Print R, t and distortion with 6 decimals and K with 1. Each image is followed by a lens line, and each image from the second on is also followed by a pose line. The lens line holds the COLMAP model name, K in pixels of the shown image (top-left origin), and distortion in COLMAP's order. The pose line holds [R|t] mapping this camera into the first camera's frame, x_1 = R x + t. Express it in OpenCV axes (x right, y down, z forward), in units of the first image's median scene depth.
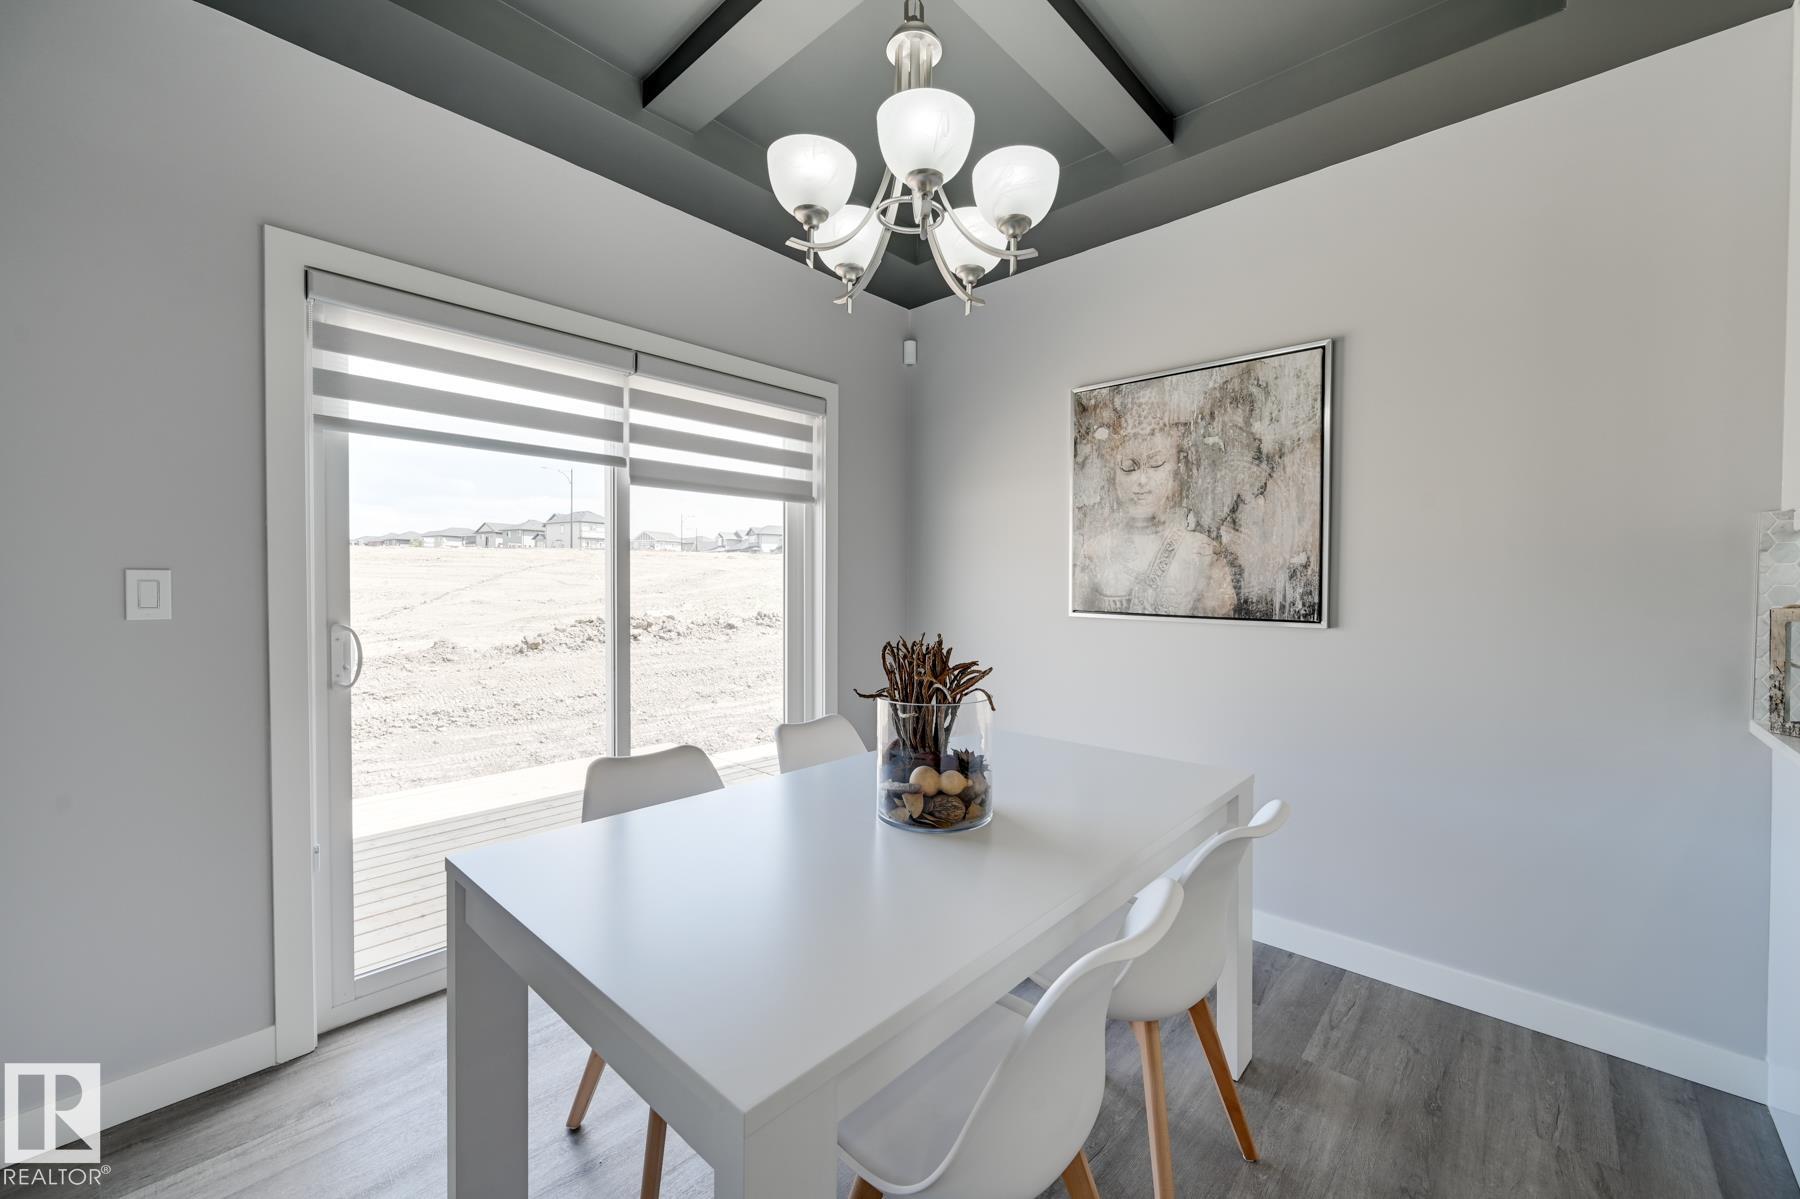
lens RADIAL K [[711.3, 0, 887.8], [0, 711.3, 592.8], [0, 0, 1]] dist [-0.000780, 0.000089]
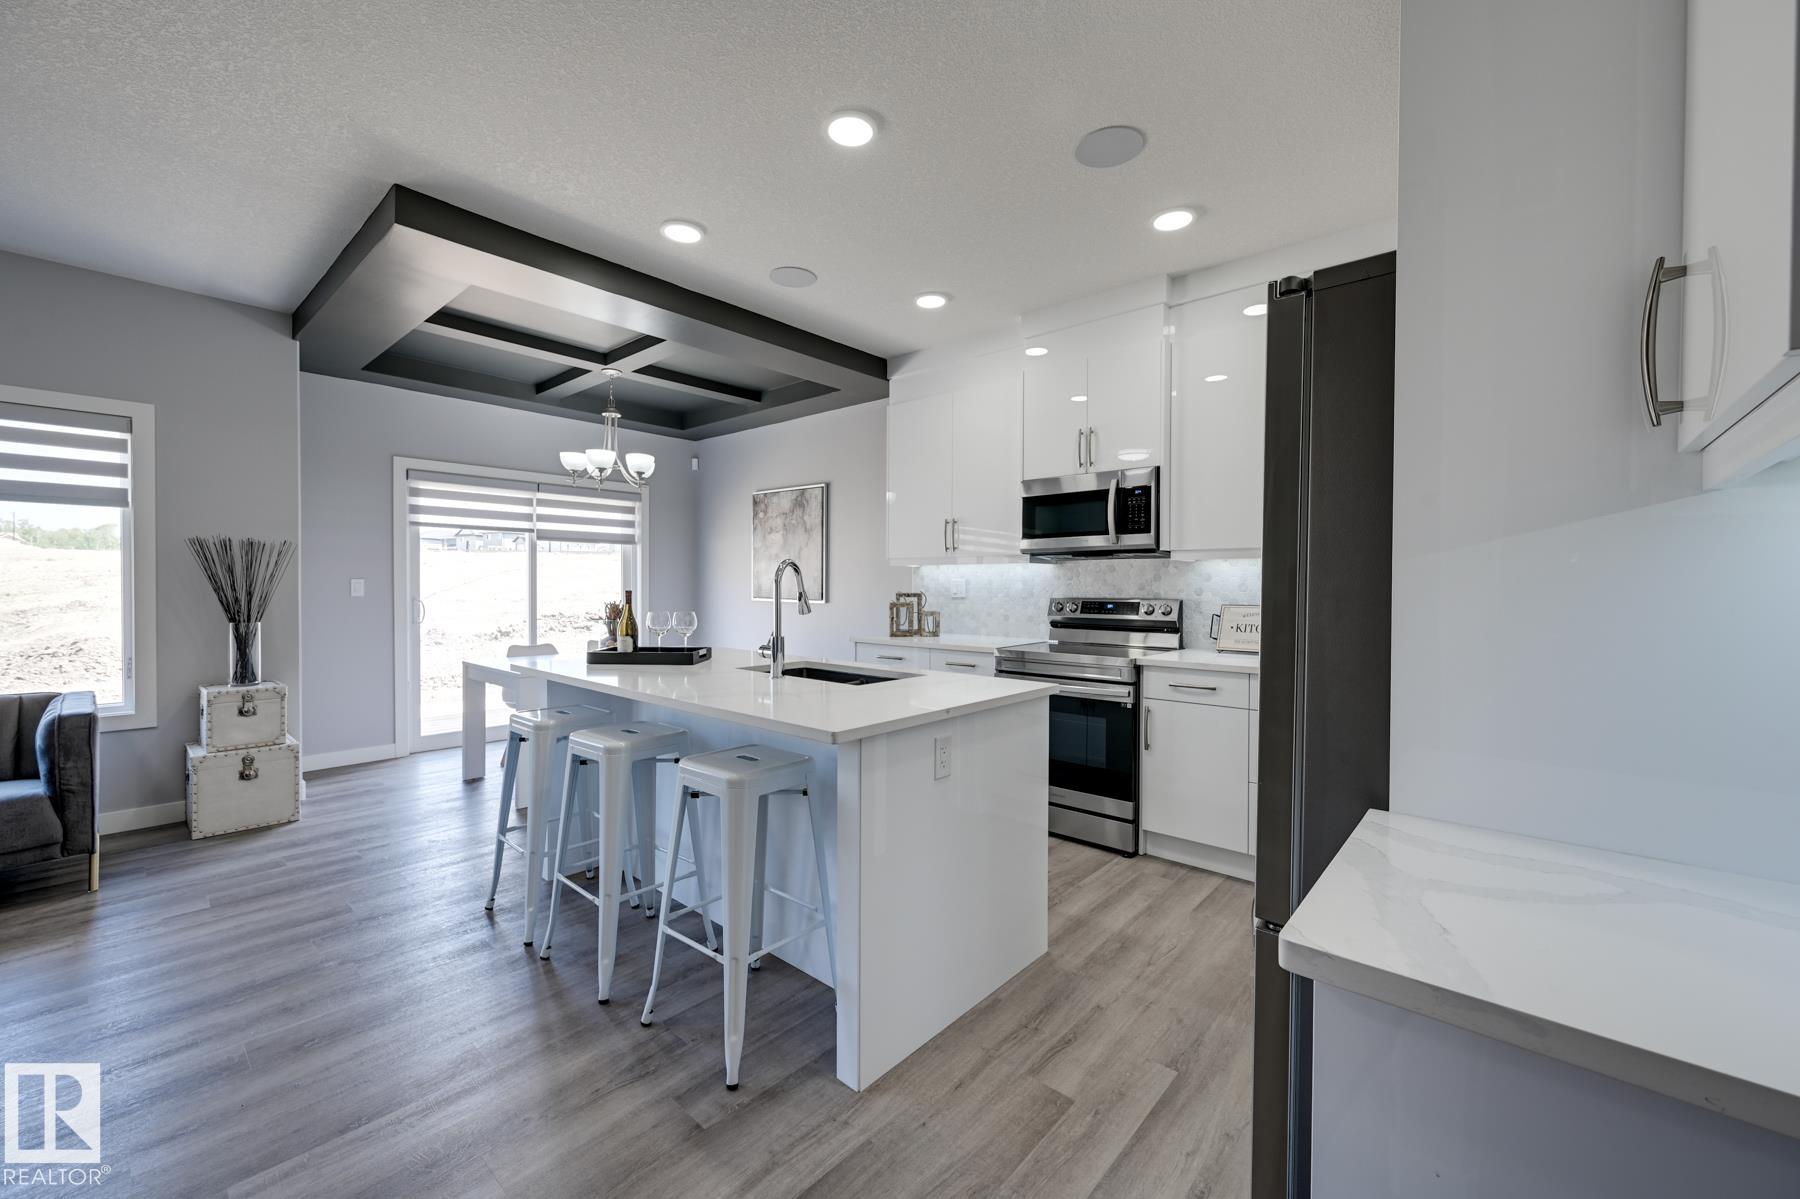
lens RADIAL K [[711.3, 0, 887.8], [0, 711.3, 592.8], [0, 0, 1]] dist [-0.000780, 0.000089]
pose [[0.999775, 0.000343, 0.021225, 0.702887], [-0.000255, 0.999991, -0.004166, 0.023295], [-0.021226, 0.004160, 0.999766, -1.279167]]
